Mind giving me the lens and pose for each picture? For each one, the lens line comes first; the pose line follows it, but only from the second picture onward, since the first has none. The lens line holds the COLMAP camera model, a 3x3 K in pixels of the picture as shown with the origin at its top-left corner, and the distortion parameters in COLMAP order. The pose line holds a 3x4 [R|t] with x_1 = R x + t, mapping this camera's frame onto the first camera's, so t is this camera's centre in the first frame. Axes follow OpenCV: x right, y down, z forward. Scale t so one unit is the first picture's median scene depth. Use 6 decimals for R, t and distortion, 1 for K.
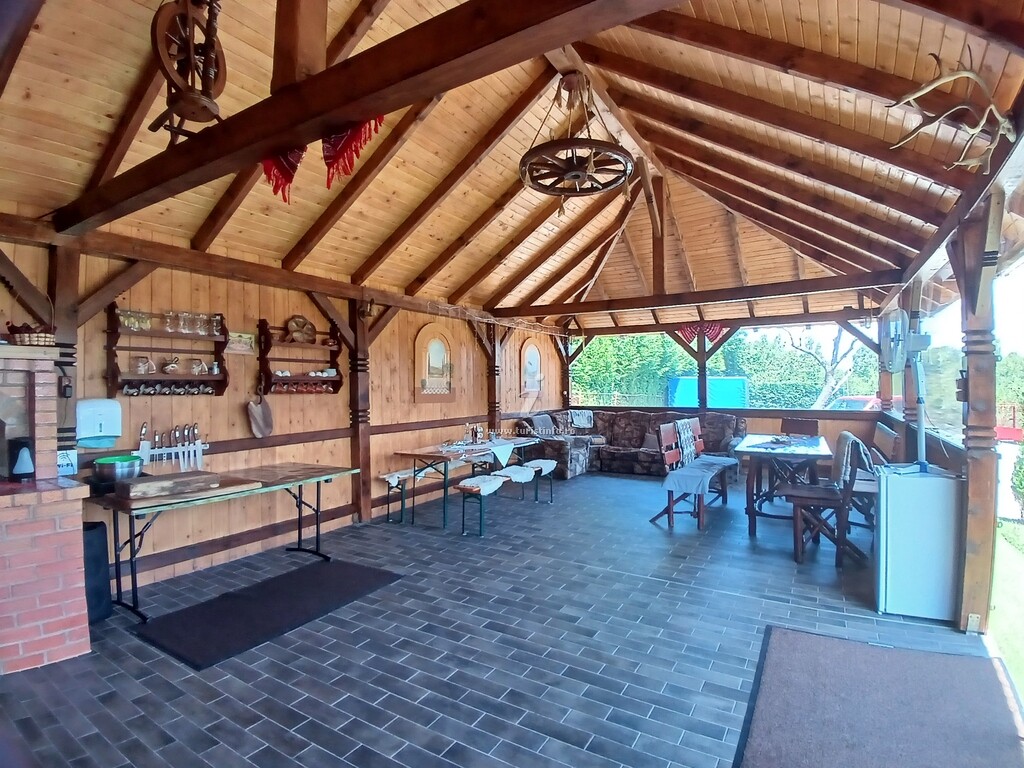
lens RADIAL K [[510.1, 0, 512.0], [0, 510.1, 384.0], [0, 0, 1]] dist [0.001271, -0.045352]
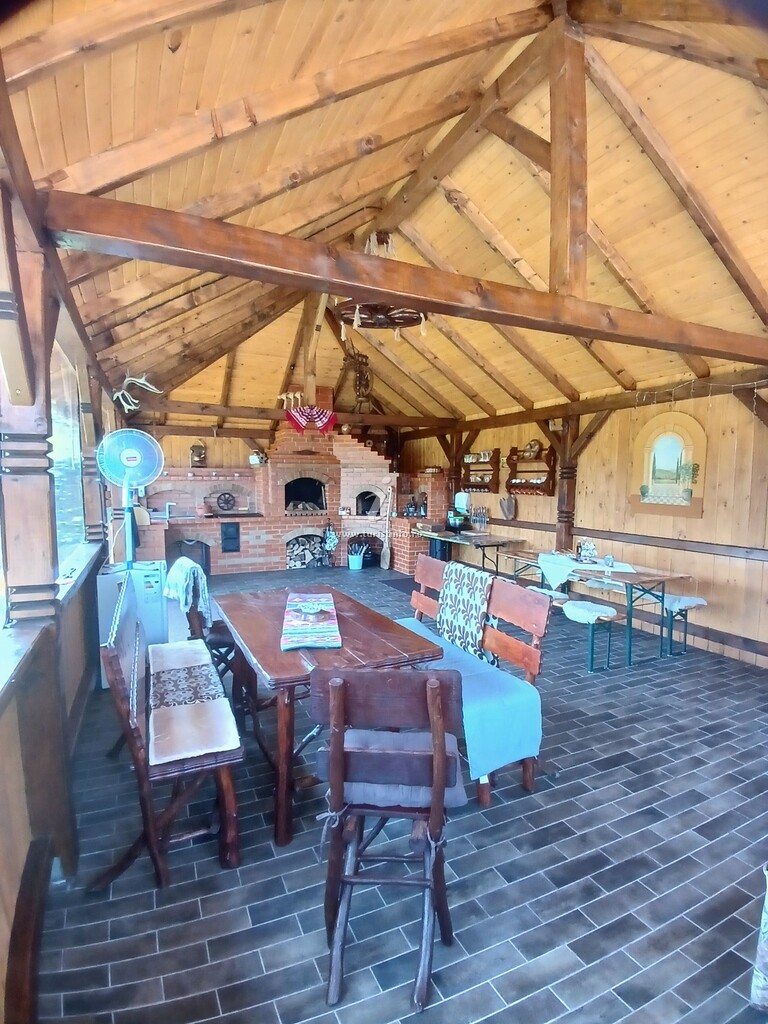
lens RADIAL K [[510.1, 0, 384.0], [0, 510.1, 512.0], [0, 0, 1]] dist [0.001271, -0.045352]
pose [[-0.572413, 0.054994, -0.818119, 0.924440], [0.001121, 0.997800, 0.066288, -0.026177], [0.819965, 0.037027, -0.571215, 1.368068]]
